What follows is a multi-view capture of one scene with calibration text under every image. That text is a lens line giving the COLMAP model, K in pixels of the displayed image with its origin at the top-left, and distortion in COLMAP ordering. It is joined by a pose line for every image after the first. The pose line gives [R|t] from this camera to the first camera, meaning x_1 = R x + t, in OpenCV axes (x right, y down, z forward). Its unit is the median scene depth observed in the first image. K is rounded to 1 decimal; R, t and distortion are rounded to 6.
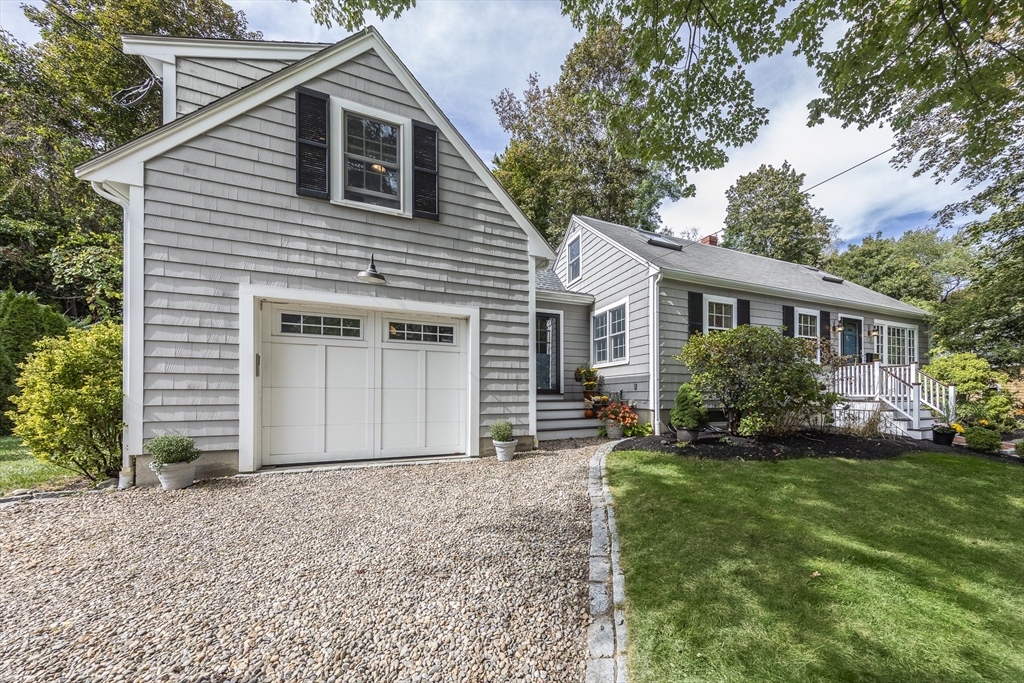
lens RADIAL K [[396.8, 0, 513.4], [0, 396.8, 390.8], [0, 0, 1]] dist [0.007086, -0.000337]
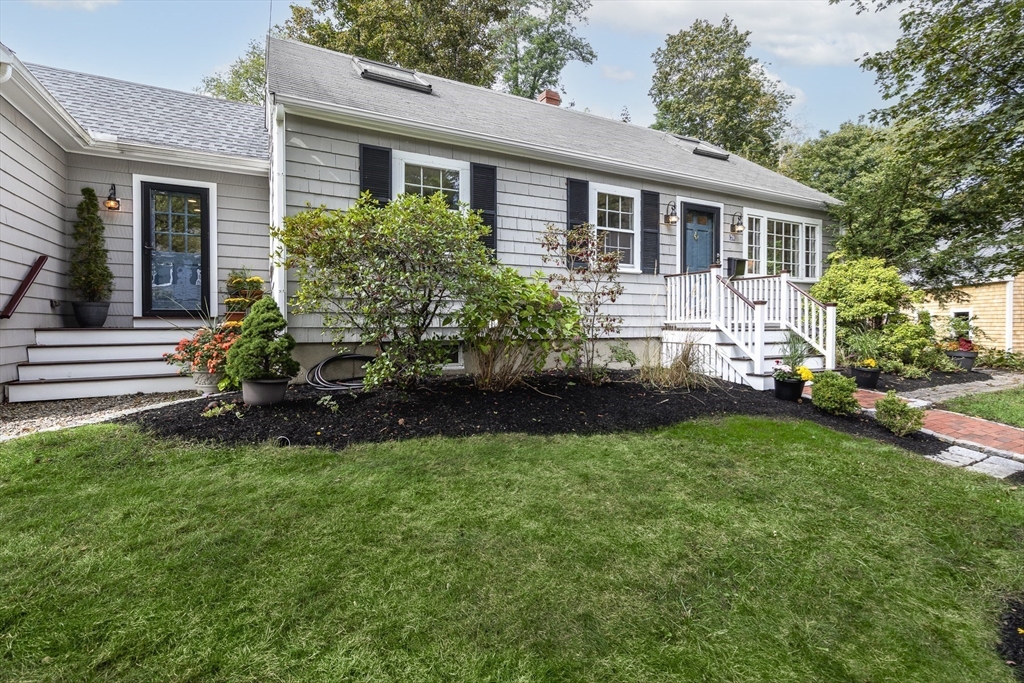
lens RADIAL K [[471.6, 0, 508.6], [0, 471.6, 316.9], [0, 0, 1]] dist [0.001974, 0.000598]
pose [[0.999427, 0.002044, 0.033792, 0.578370], [-0.002091, 0.999997, 0.001348, 0.005205], [-0.033789, -0.001418, 0.999428, 0.264104]]
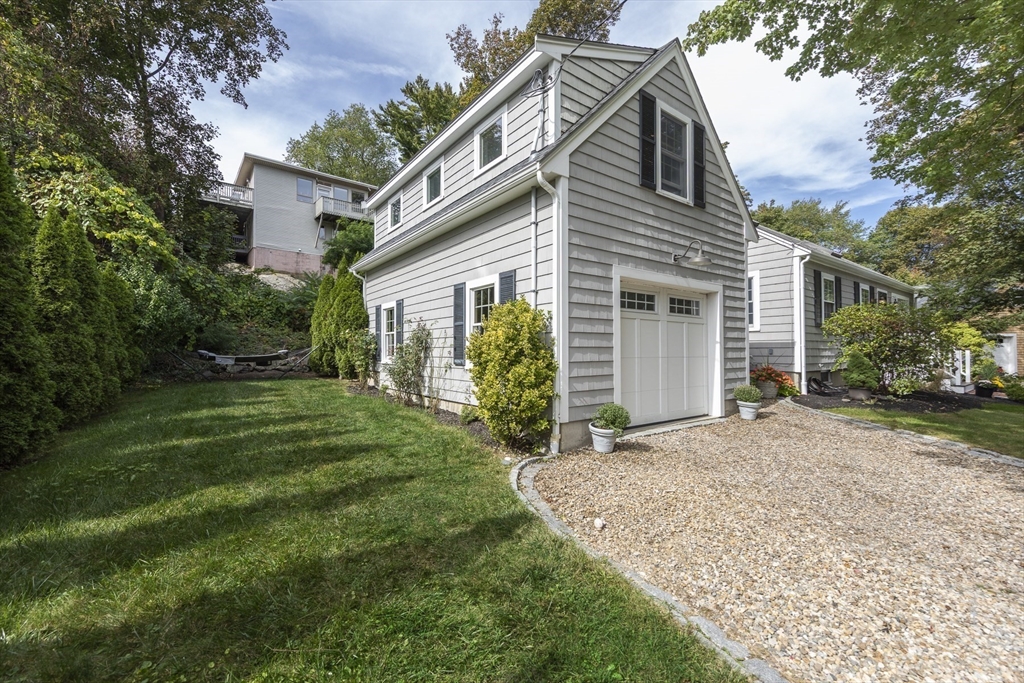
lens RADIAL K [[428.5, 0, 512.0], [0, 428.5, 341.5], [0, 0, 1]] dist [0.001389, -0.000307]
pose [[0.981131, 0.005520, 0.193266, -0.631413], [-0.004048, 0.999960, -0.008009, -0.024492], [-0.193302, 0.007075, 0.981114, -0.058959]]
